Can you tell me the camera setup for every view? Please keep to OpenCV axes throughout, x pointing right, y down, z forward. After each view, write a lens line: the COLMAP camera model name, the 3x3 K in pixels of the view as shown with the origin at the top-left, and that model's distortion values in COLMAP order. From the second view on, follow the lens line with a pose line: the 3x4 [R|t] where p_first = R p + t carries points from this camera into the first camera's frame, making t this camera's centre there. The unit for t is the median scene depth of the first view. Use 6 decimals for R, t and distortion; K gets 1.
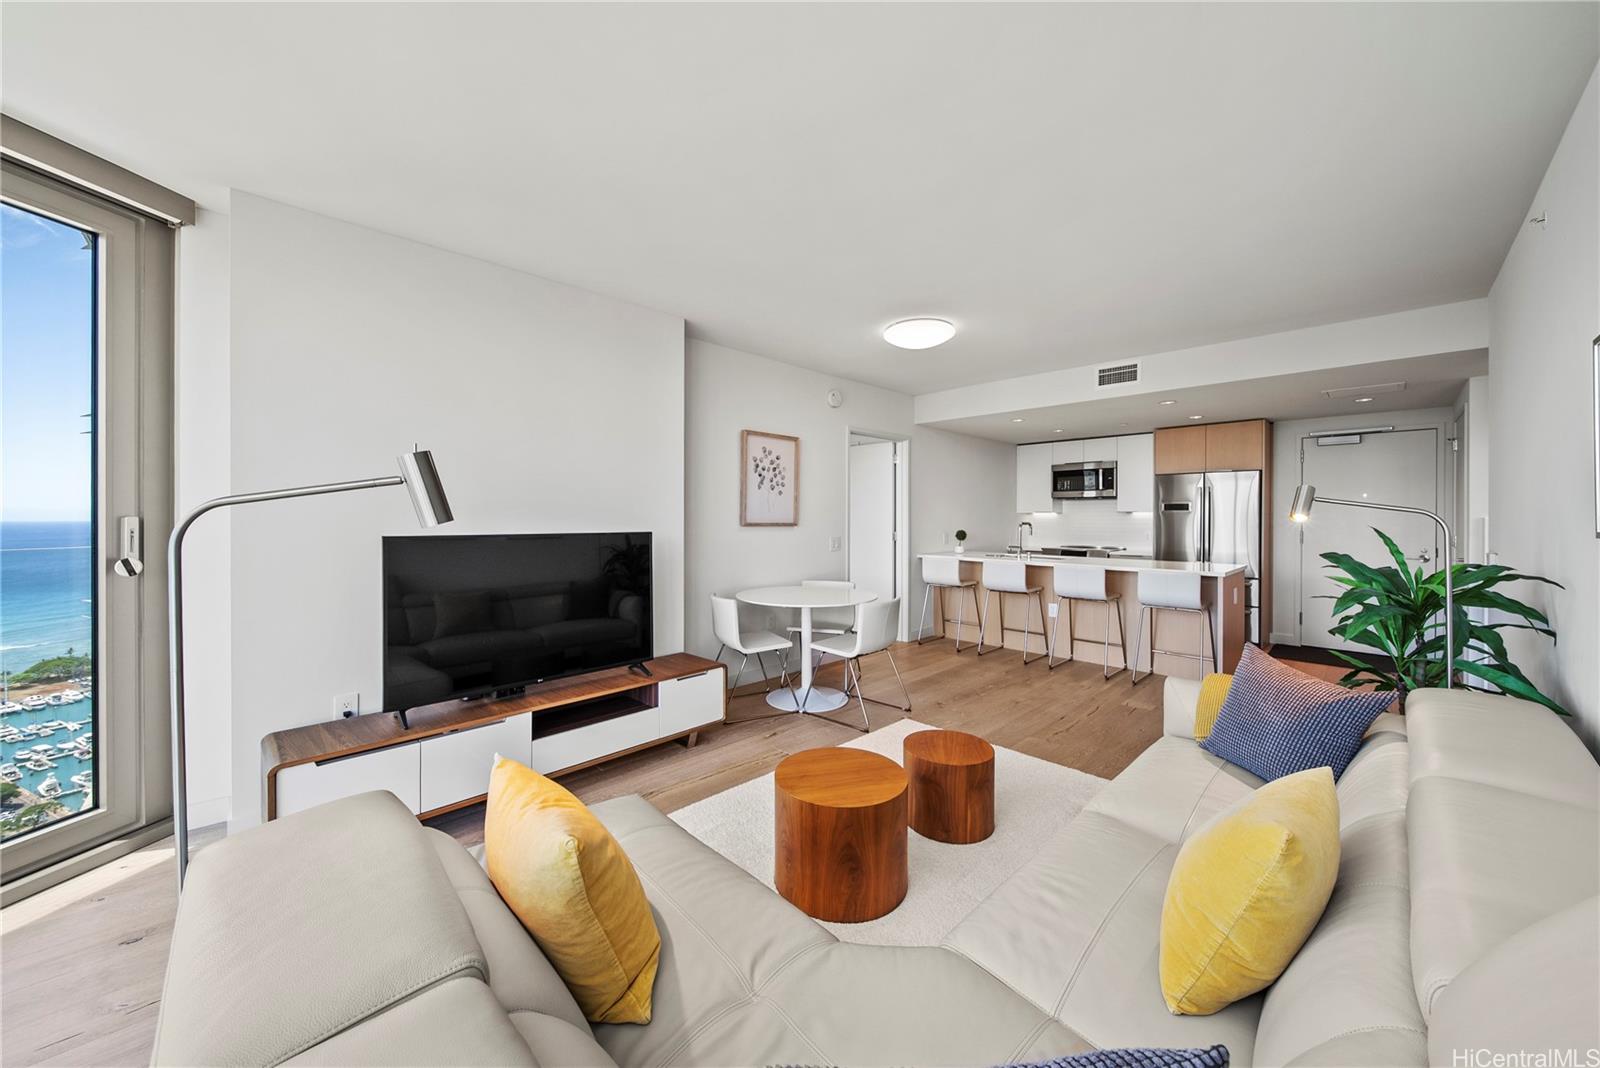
lens RADIAL K [[566.9, 0, 806.7], [0, 566.9, 522.0], [0, 0, 1]] dist [-0.006112, -0.000166]
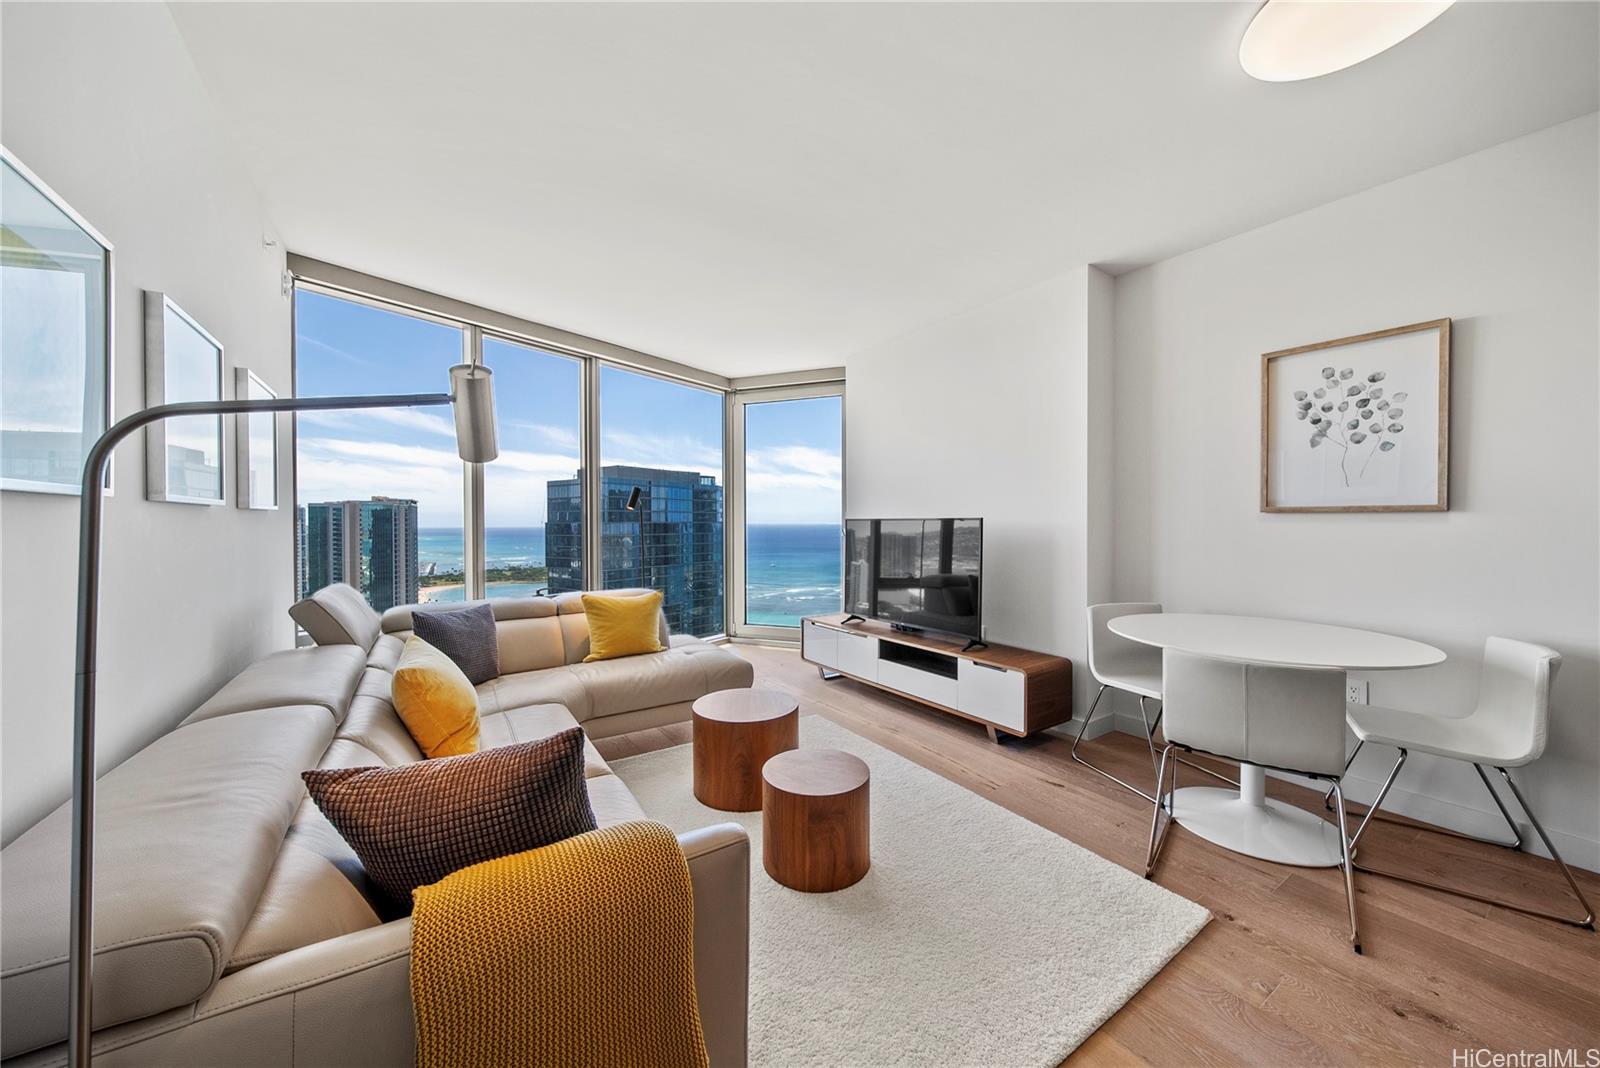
lens RADIAL K [[566.9, 0, 798.5], [0, 566.9, 530.1], [0, 0, 1]] dist [-0.006112, -0.000166]
pose [[-0.189153, 0.013201, -0.981859, 0.562748], [-0.004171, 0.999890, 0.014247, 0.018951], [0.981939, 0.006790, -0.189077, 0.604935]]
